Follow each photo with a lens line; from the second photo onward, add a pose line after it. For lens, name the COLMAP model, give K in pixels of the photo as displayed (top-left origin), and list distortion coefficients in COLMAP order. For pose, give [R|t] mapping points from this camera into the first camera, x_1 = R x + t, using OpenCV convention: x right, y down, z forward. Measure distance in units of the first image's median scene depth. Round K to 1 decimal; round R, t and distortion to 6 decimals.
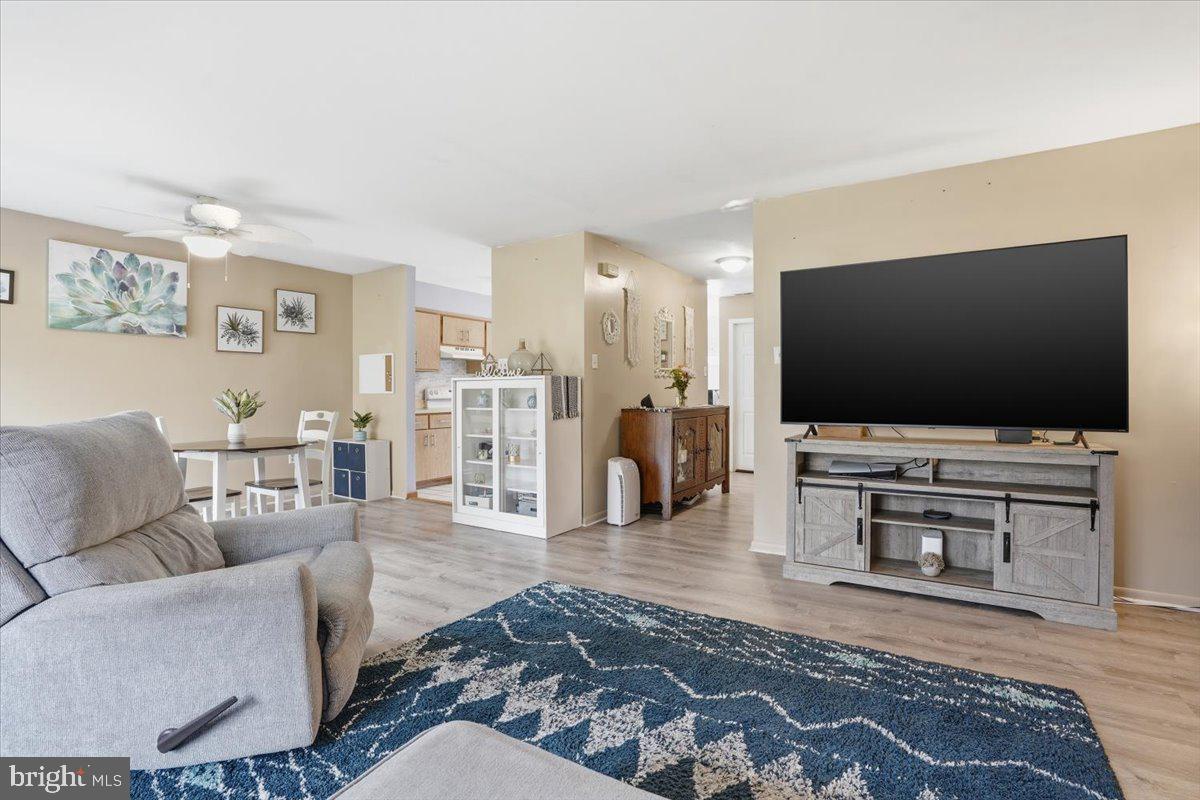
lens RADIAL K [[570.4, 0, 596.9], [0, 570.4, 397.0], [0, 0, 1]] dist [-0.026426, 0.008759]
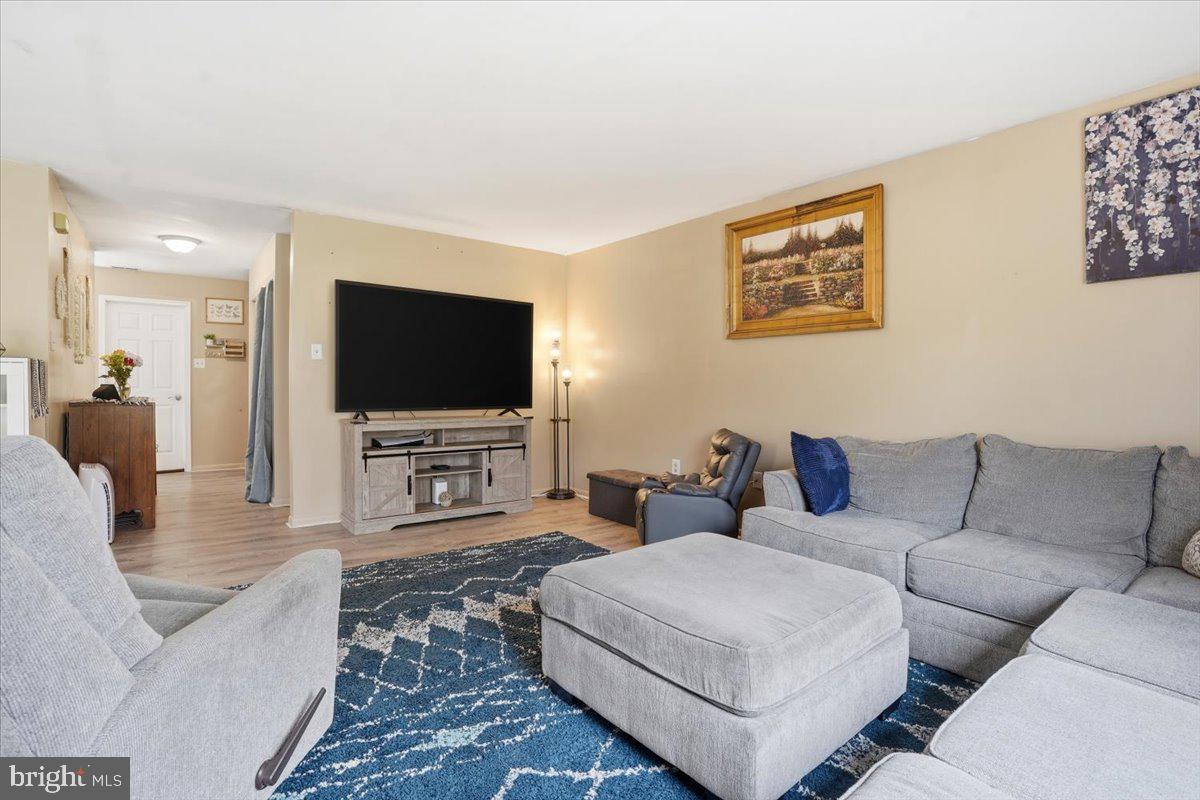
lens RADIAL K [[570.4, 0, 598.0], [0, 570.4, 393.7], [0, 0, 1]] dist [-0.026426, 0.008759]
pose [[0.341329, -0.001617, 0.939943, -0.777067], [-0.000850, 0.999998, 0.002028, 0.012534], [-0.939944, -0.001491, 0.341326, 0.111381]]
